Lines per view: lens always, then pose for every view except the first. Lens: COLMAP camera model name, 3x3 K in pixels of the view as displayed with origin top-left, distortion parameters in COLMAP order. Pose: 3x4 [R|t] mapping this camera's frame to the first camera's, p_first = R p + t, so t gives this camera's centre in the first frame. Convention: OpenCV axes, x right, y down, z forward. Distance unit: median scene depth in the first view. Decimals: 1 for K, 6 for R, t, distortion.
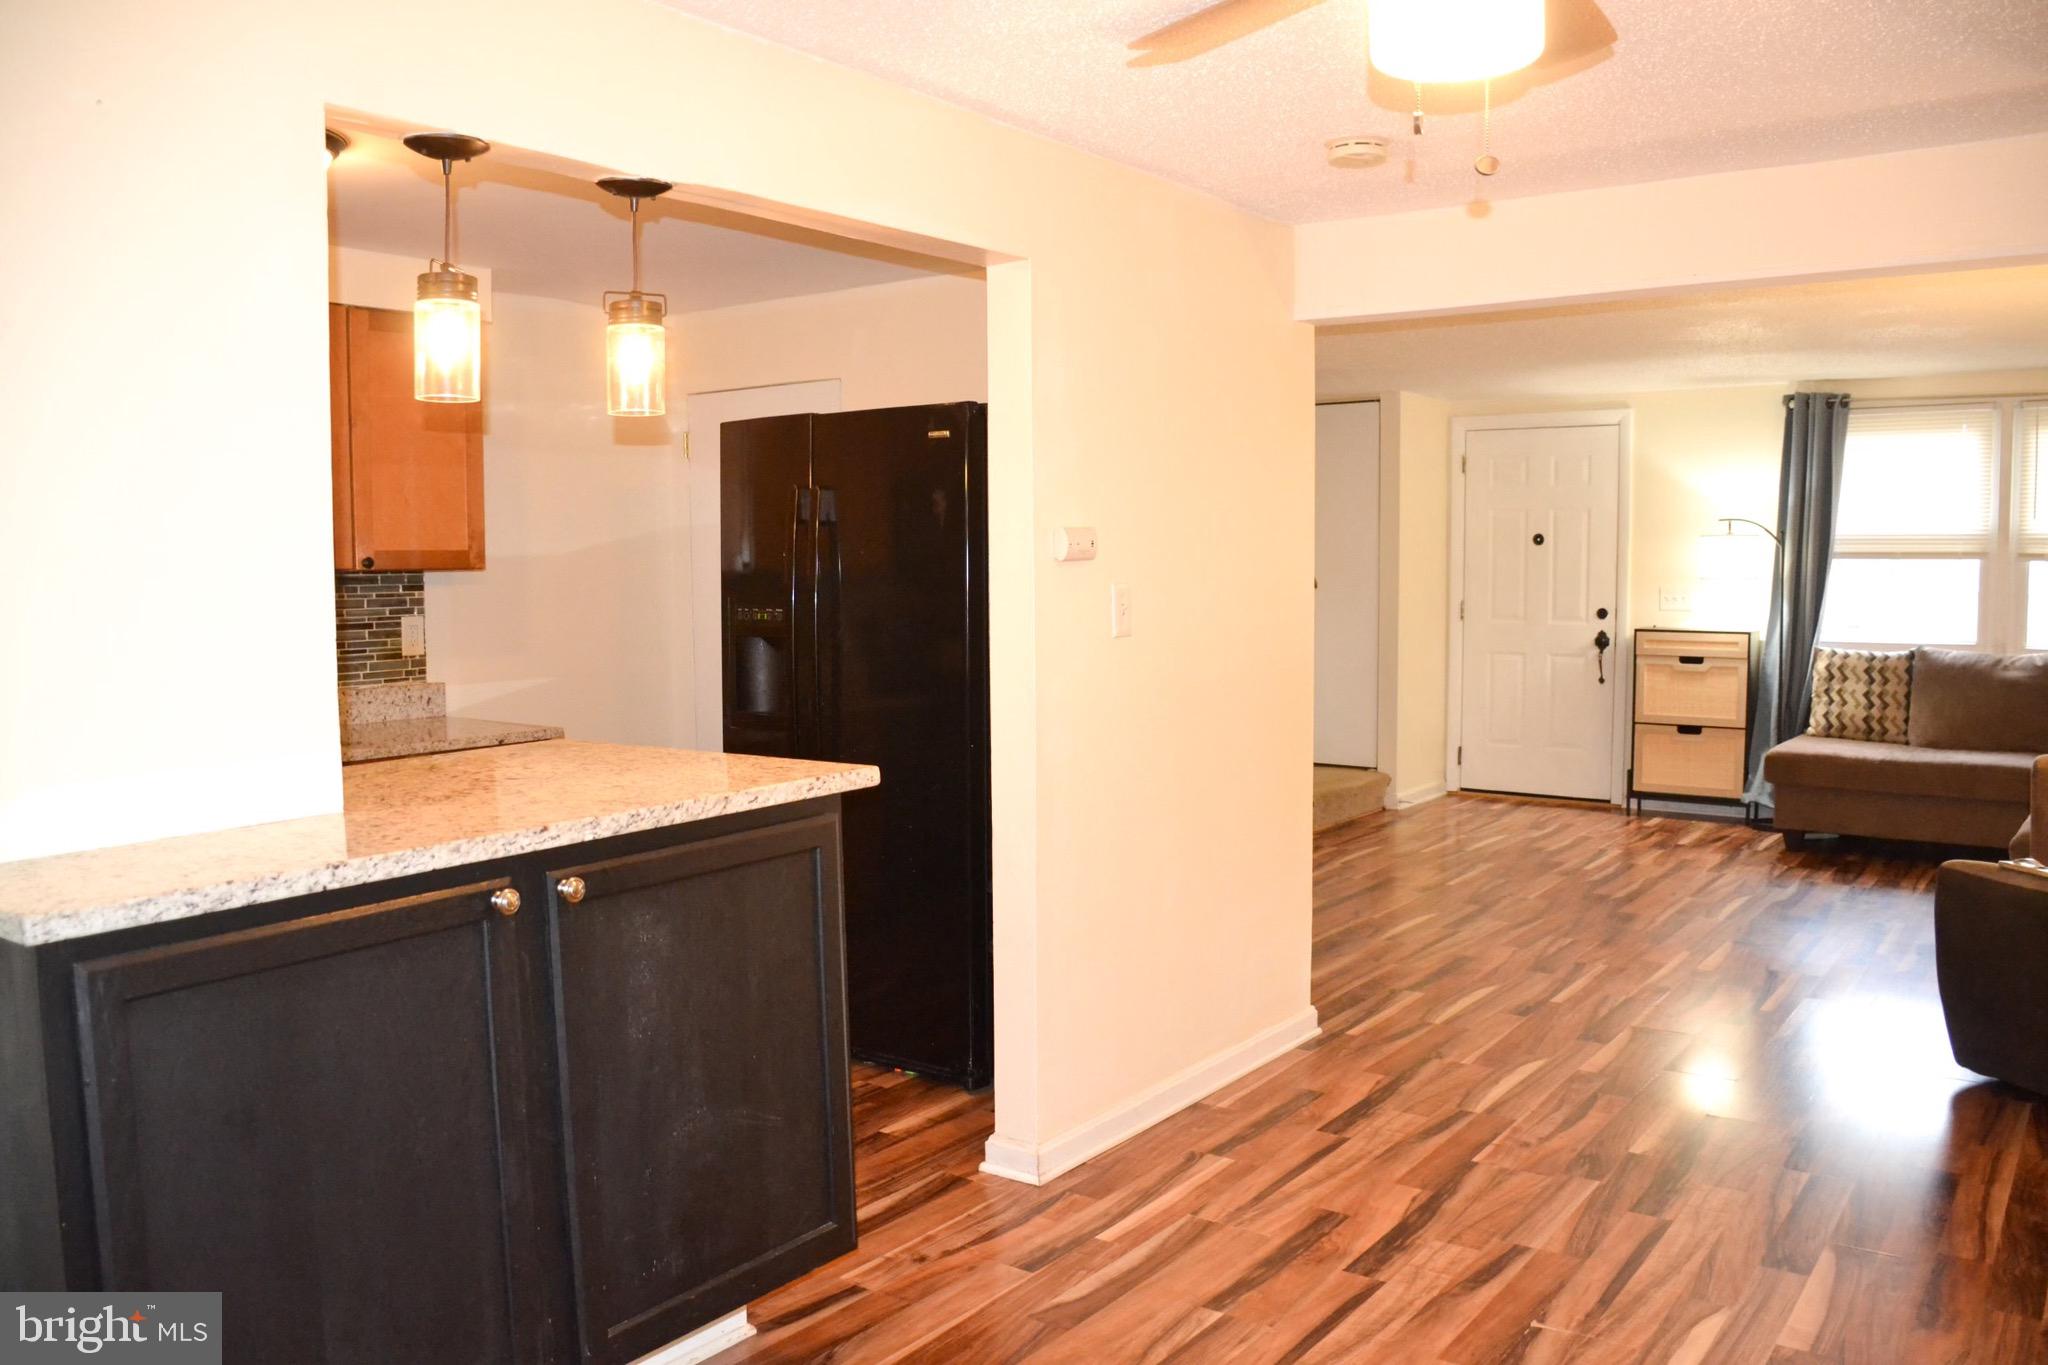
lens RADIAL K [[1608.2, 0, 1011.6], [0, 1608.2, 697.7], [0, 0, 1]] dist [-0.119197, 0.021463]
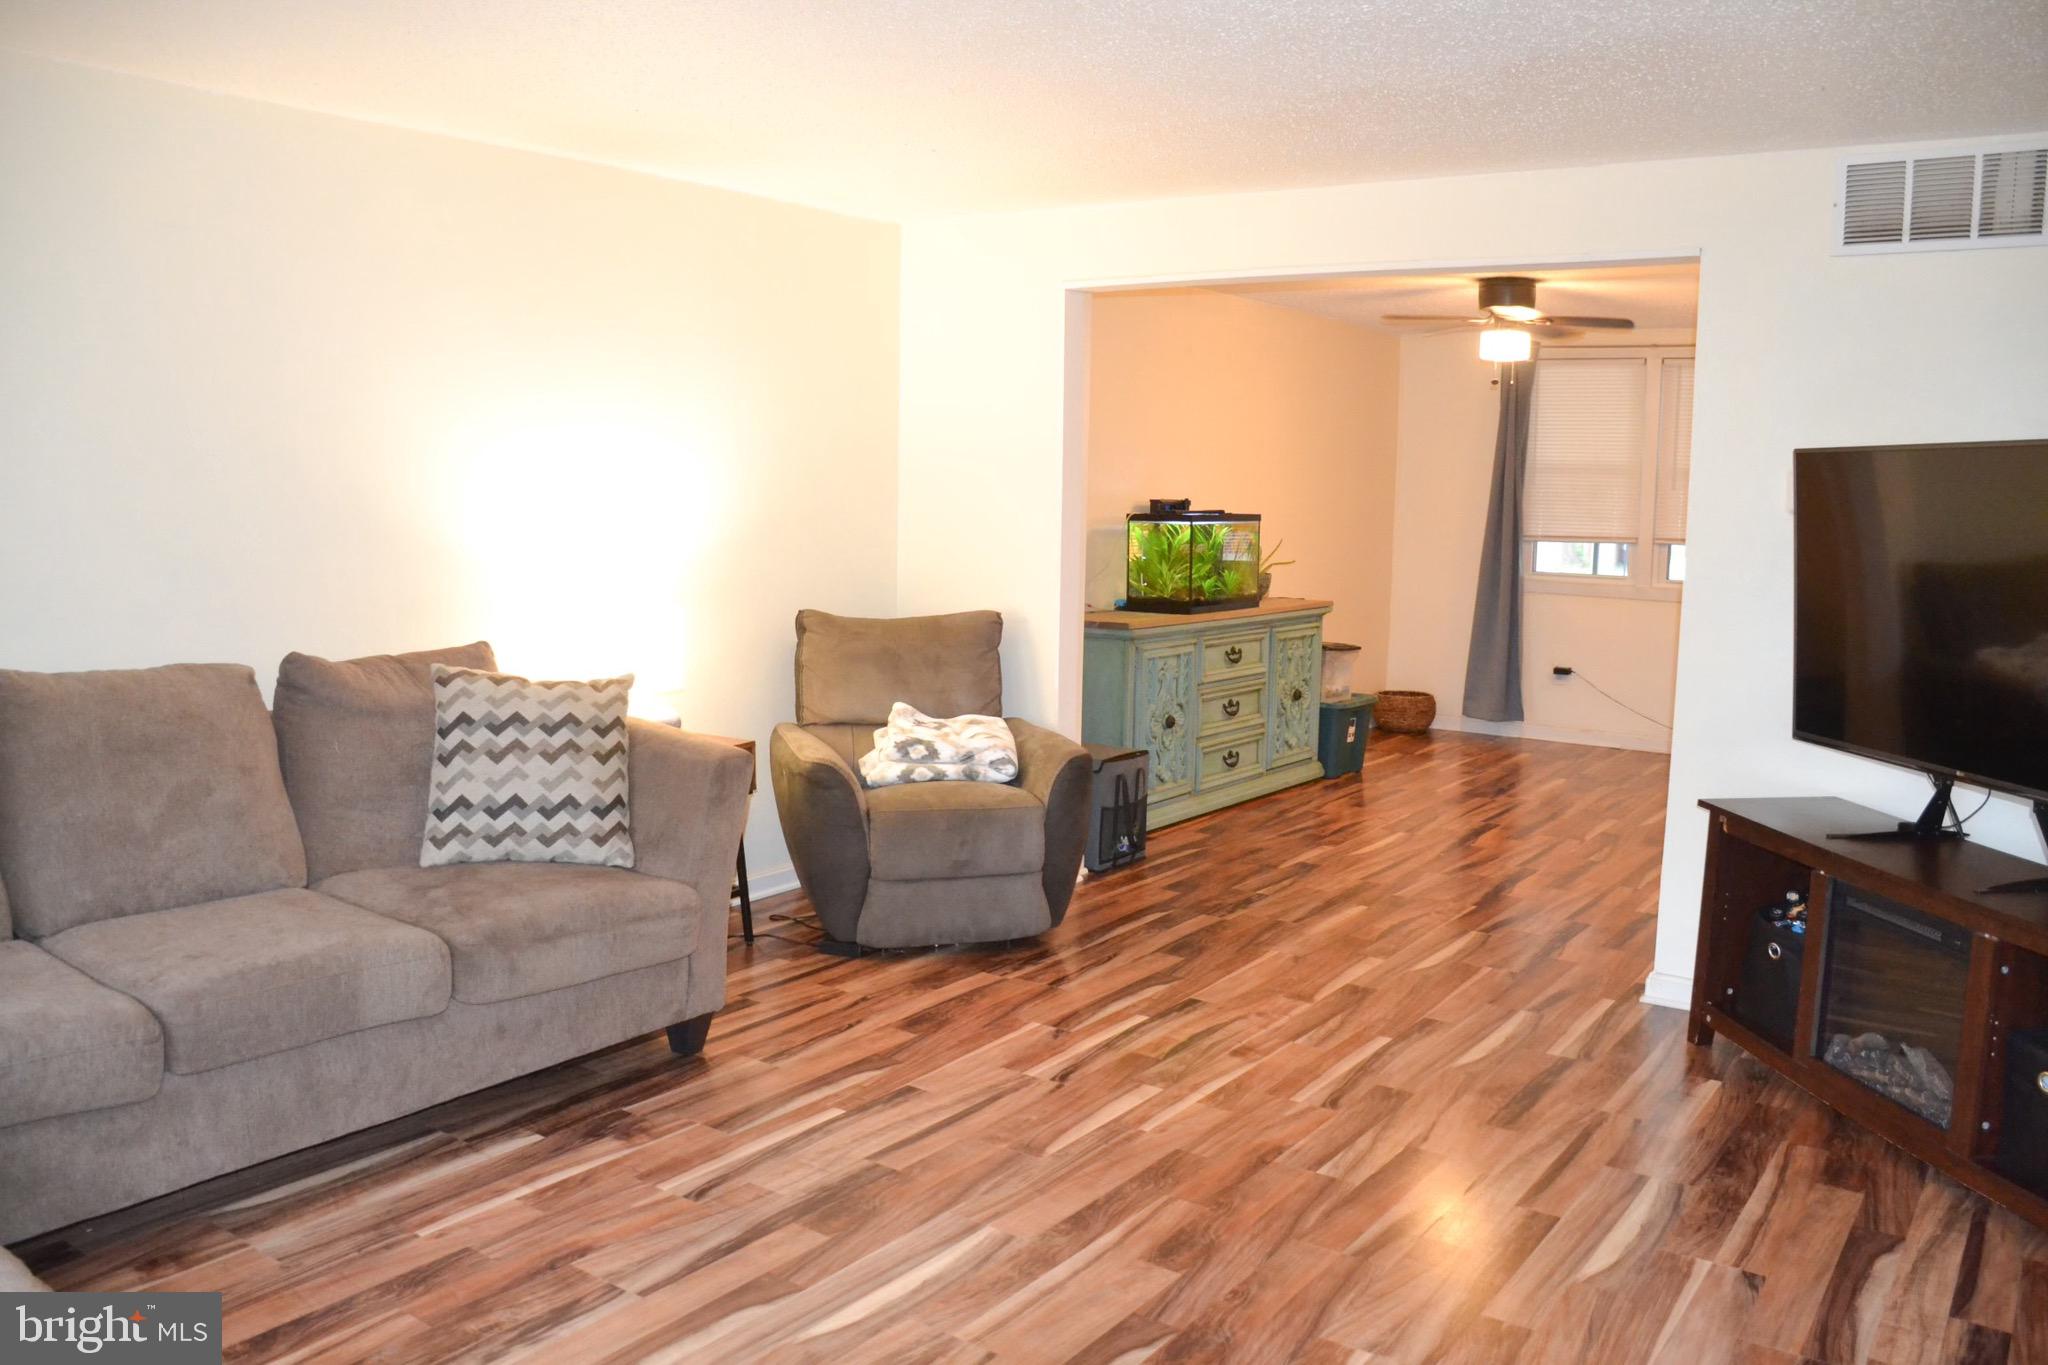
lens RADIAL K [[1608.2, 0, 1023.7], [0, 1608.2, 668.7], [0, 0, 1]] dist [-0.119197, 0.021463]
pose [[-0.999676, -0.007737, -0.024270, 0.210794], [-0.012337, 0.980612, 0.195573, -0.059107], [0.022286, 0.195809, -0.980389, 0.672736]]
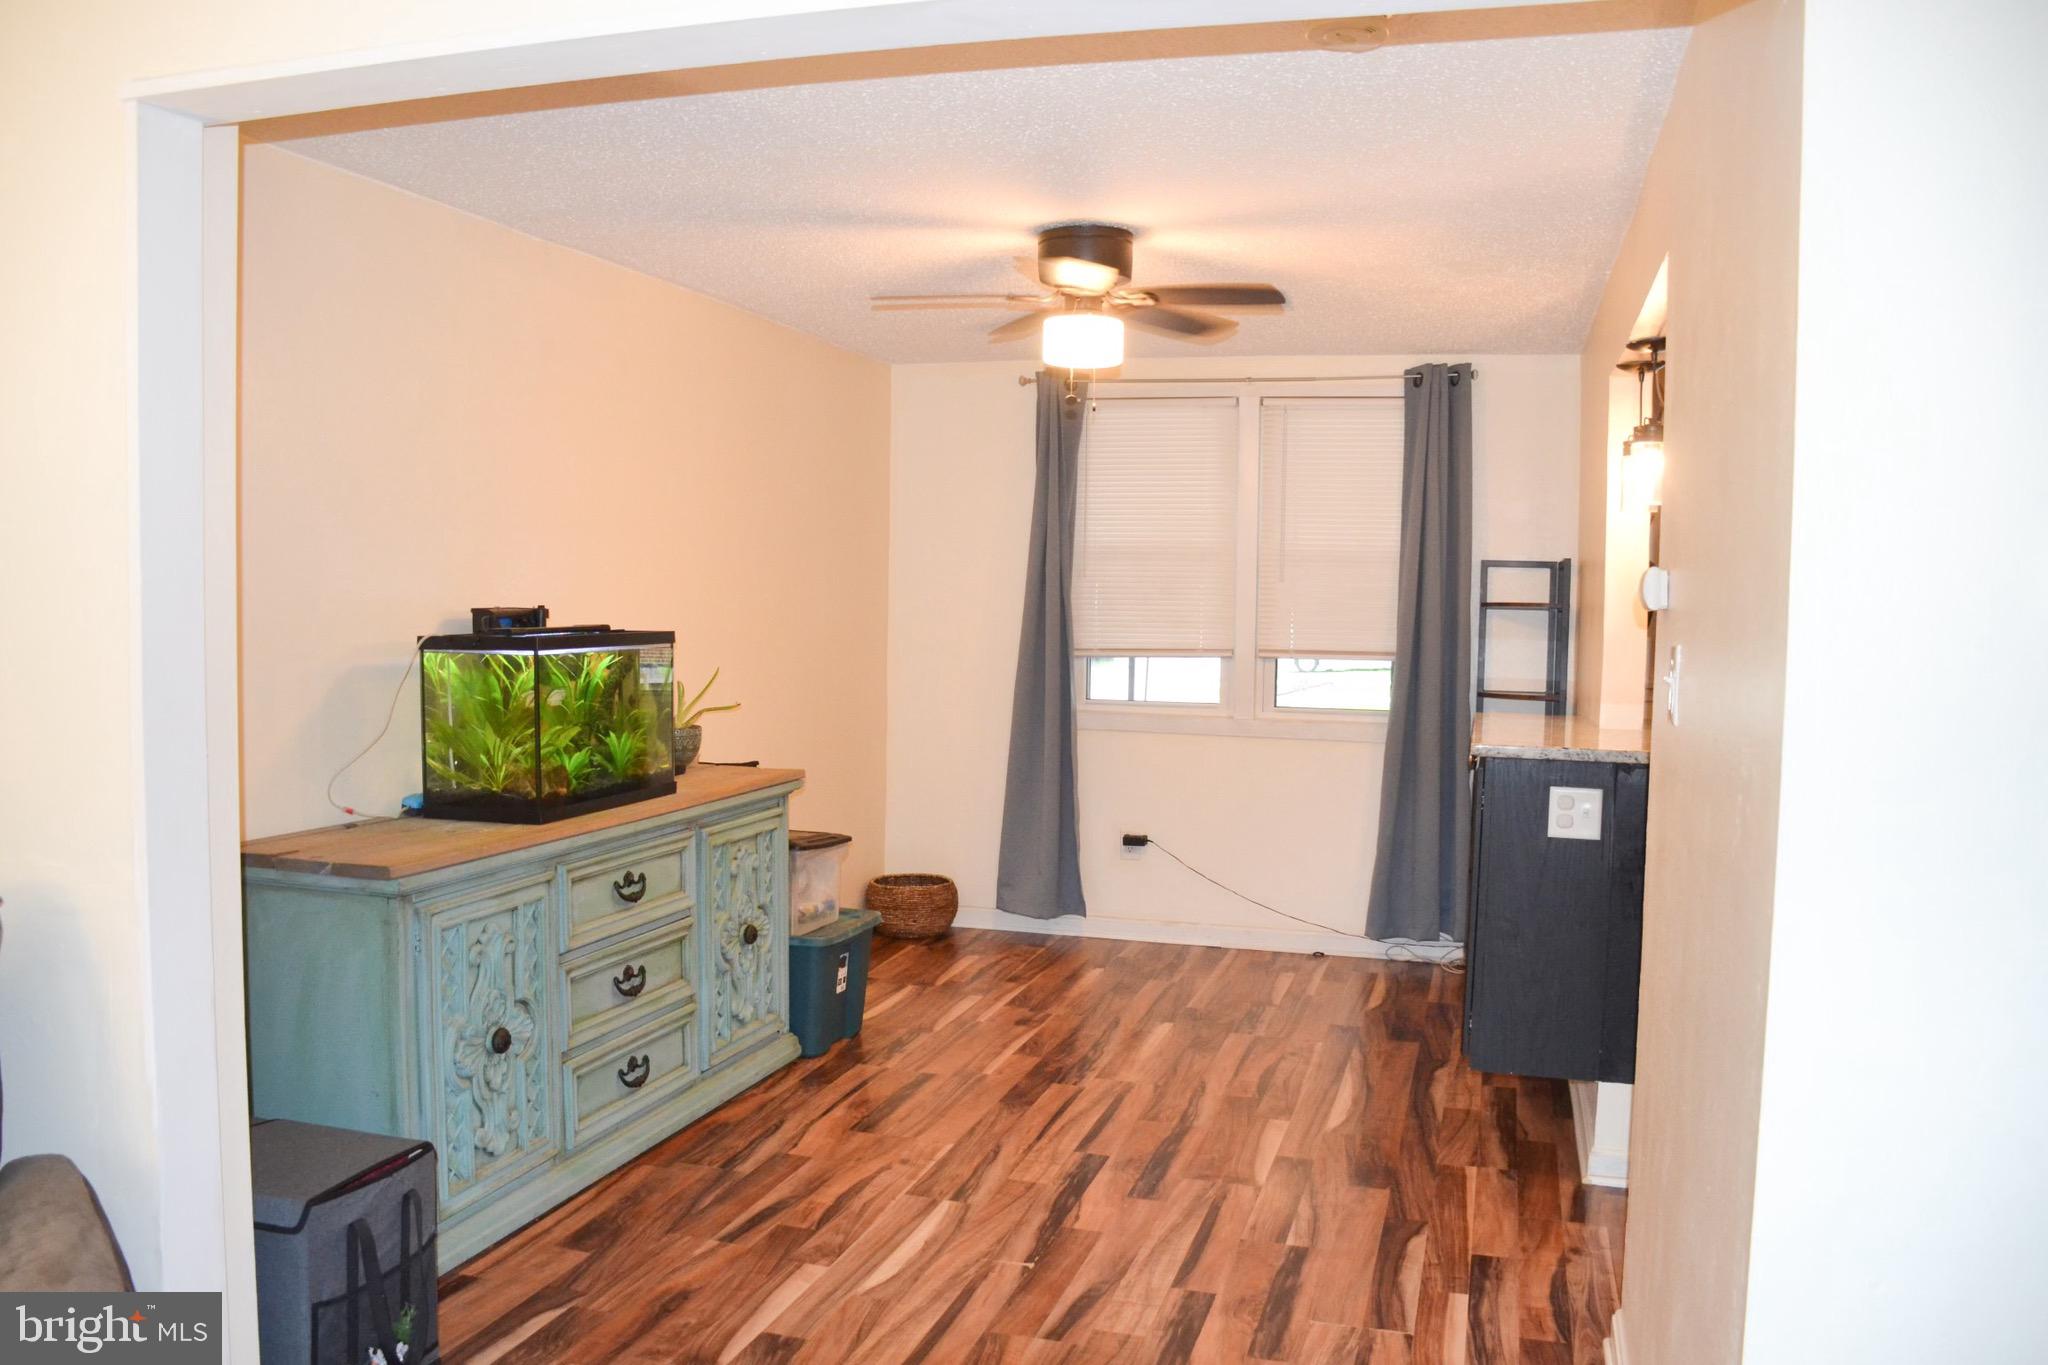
lens RADIAL K [[1608.2, 0, 1027.3], [0, 1608.2, 700.0], [0, 0, 1]] dist [-0.119197, 0.021463]
pose [[-0.938052, 0.020455, -0.345892, 0.159621], [-0.032294, 0.988750, 0.146052, -0.039044], [0.344988, 0.148175, -0.926838, 0.439502]]
